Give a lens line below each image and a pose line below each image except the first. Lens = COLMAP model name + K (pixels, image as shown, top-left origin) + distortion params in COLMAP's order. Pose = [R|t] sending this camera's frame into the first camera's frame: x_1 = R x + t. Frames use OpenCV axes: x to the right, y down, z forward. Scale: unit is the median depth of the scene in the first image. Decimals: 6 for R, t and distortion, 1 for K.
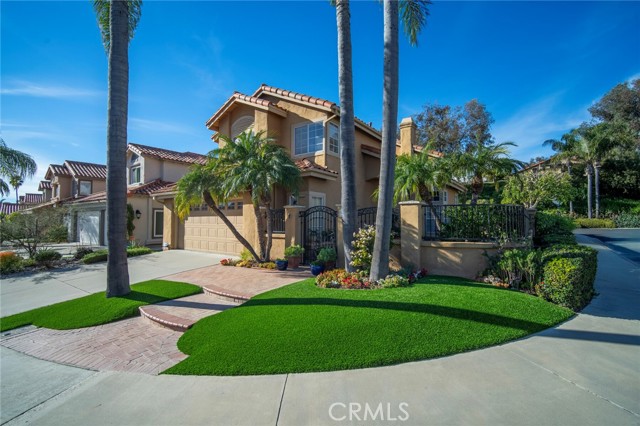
lens RADIAL K [[279.3, 0, 316.3], [0, 279.3, 212.4], [0, 0, 1]] dist [-0.015615, 0.006570]
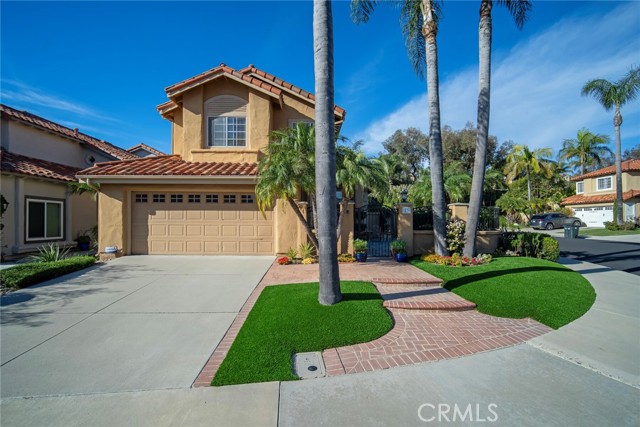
lens RADIAL K [[279.3, 0, 316.3], [0, 279.3, 212.9], [0, 0, 1]] dist [-0.015615, 0.006570]
pose [[0.812874, 0.021916, 0.582027, -0.542379], [-0.021518, 0.999740, -0.007591, 0.019152], [-0.582042, -0.006354, 0.813134, 0.147775]]
